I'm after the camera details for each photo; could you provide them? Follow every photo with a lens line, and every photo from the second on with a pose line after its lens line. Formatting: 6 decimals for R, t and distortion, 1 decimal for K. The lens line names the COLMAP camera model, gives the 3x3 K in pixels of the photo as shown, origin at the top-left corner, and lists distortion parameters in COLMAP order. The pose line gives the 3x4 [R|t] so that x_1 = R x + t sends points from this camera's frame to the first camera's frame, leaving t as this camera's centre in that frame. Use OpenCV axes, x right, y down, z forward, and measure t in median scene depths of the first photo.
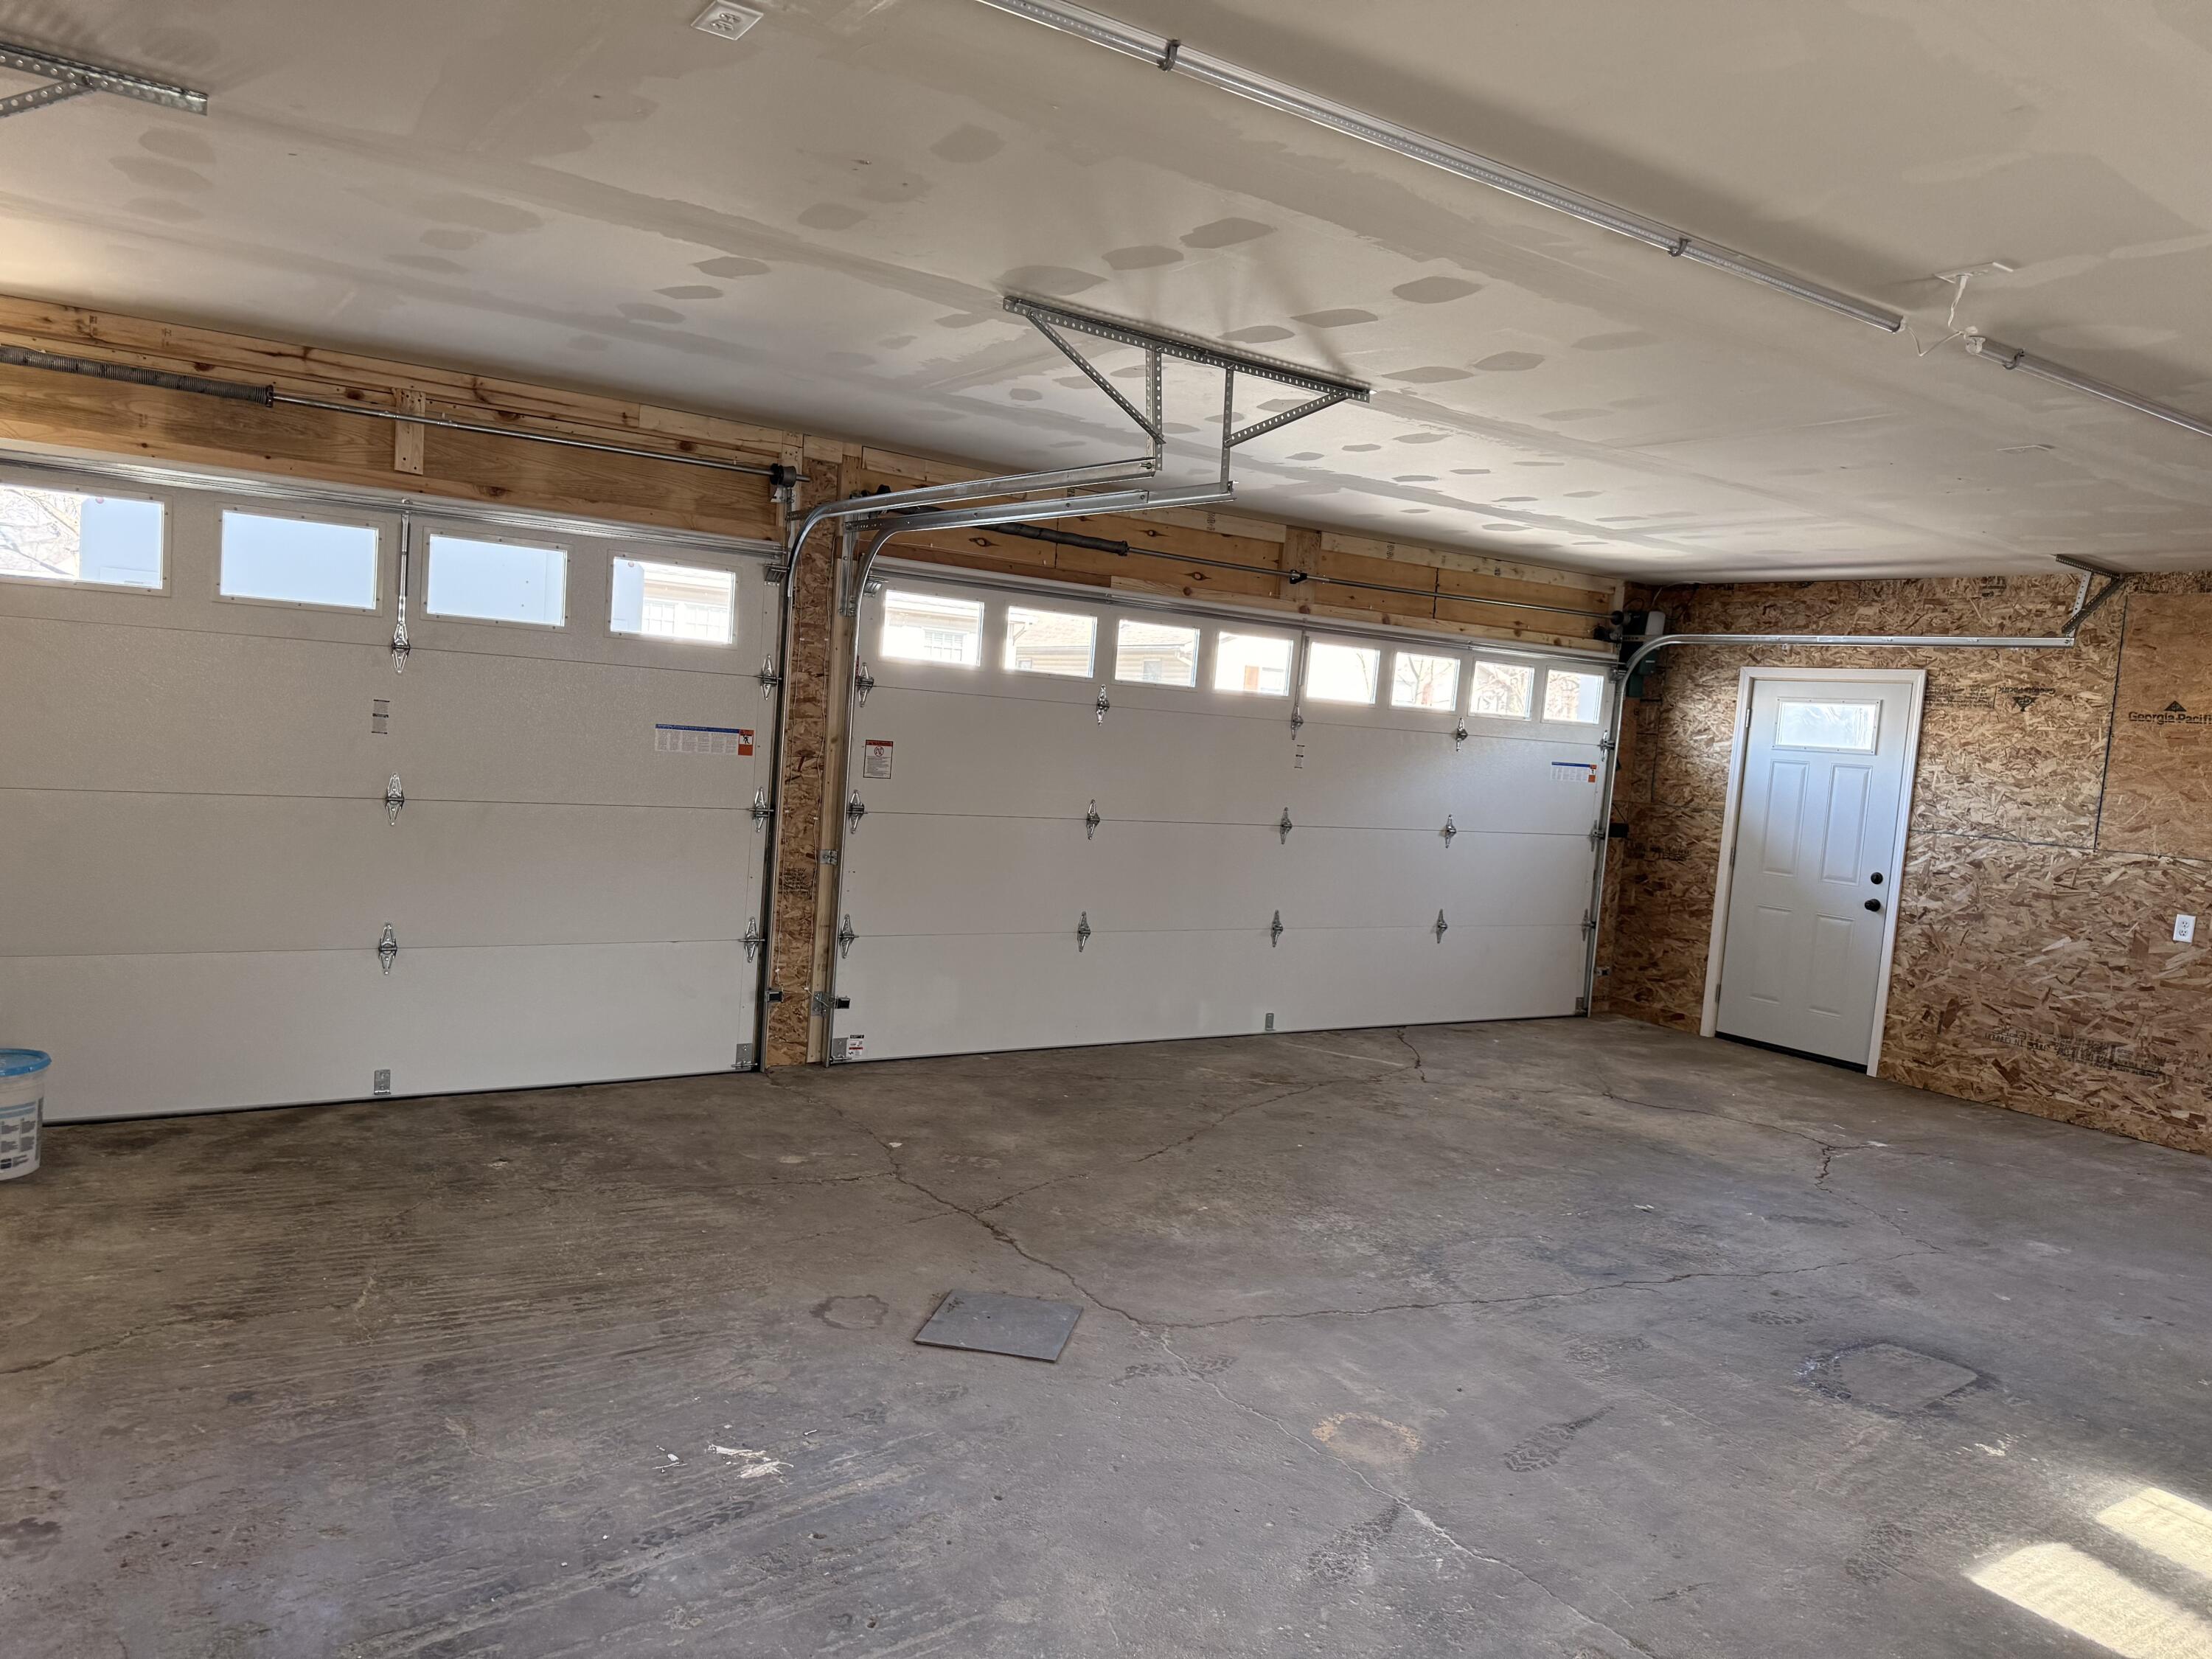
lens RADIAL K [[1561.6, 0, 1078.5], [0, 1561.6, 837.7], [0, 0, 1]] dist [0.156910, -0.196470]
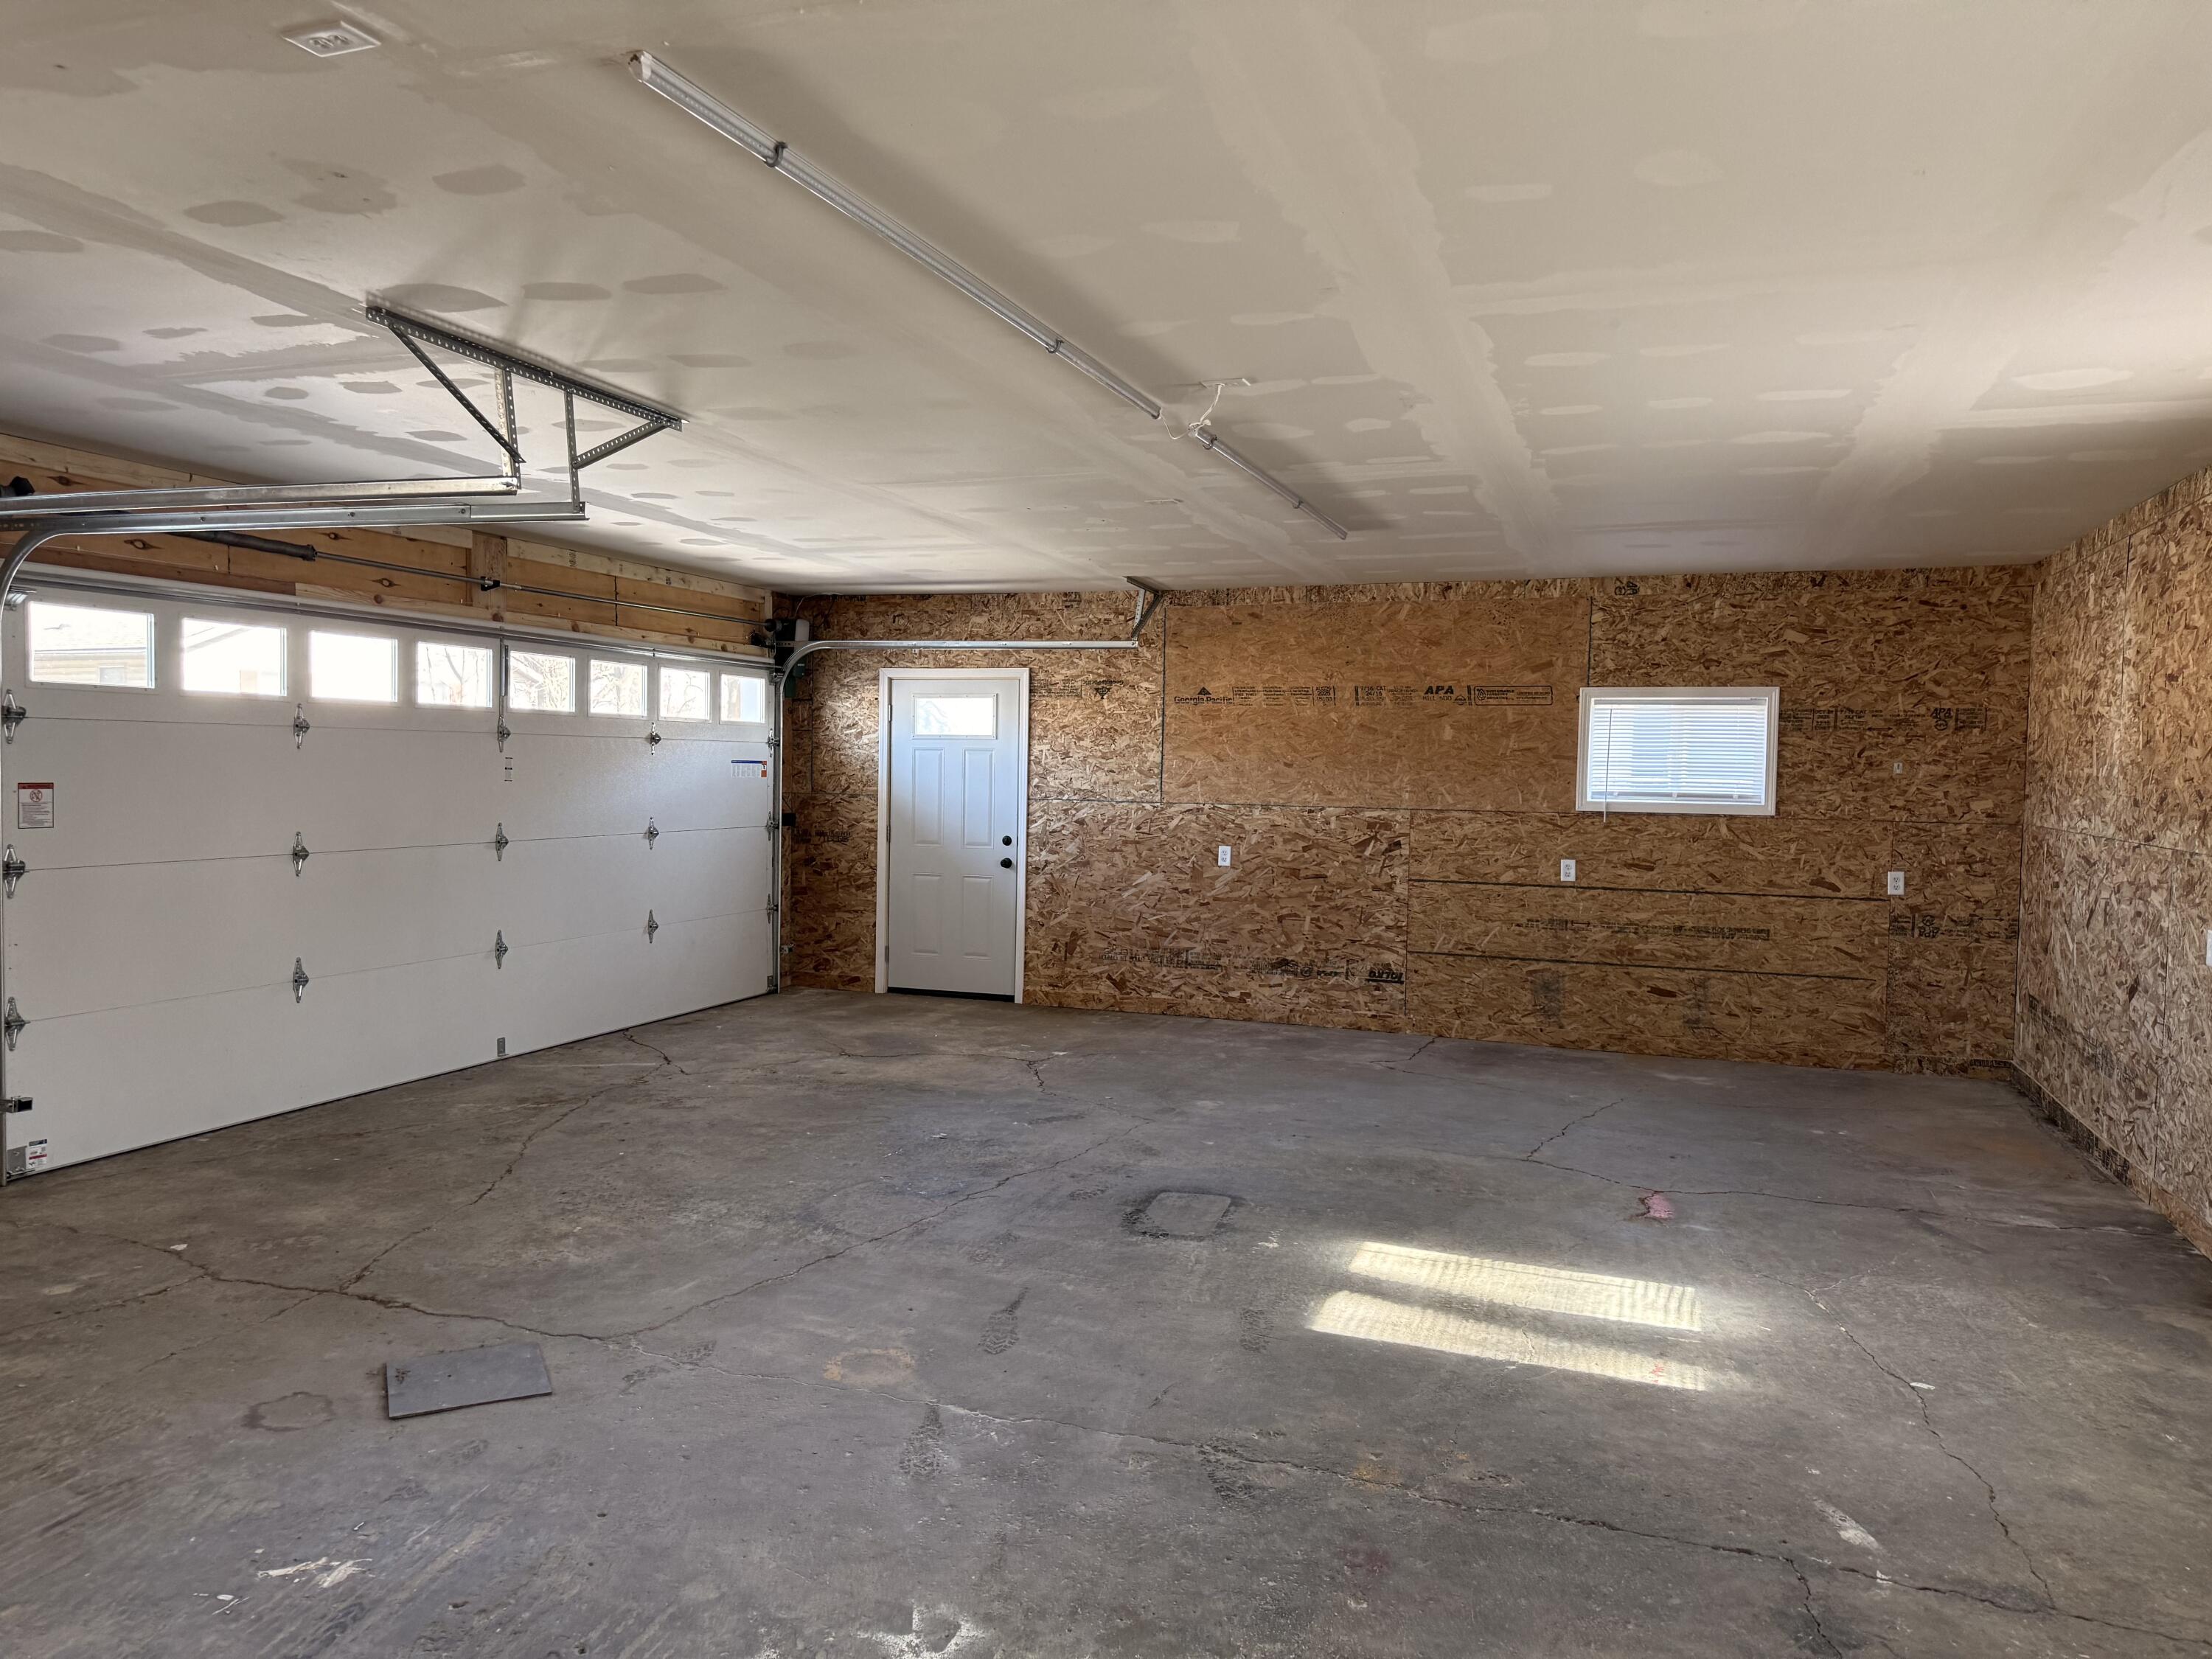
lens RADIAL K [[1561.6, 0, 1078.5], [0, 1561.6, 837.7], [0, 0, 1]] dist [0.156910, -0.196470]
pose [[0.823886, -0.090704, 0.559450, -0.139155], [0.089705, 0.995537, 0.029301, -0.007883], [-0.559611, 0.026045, 0.828346, -0.011270]]
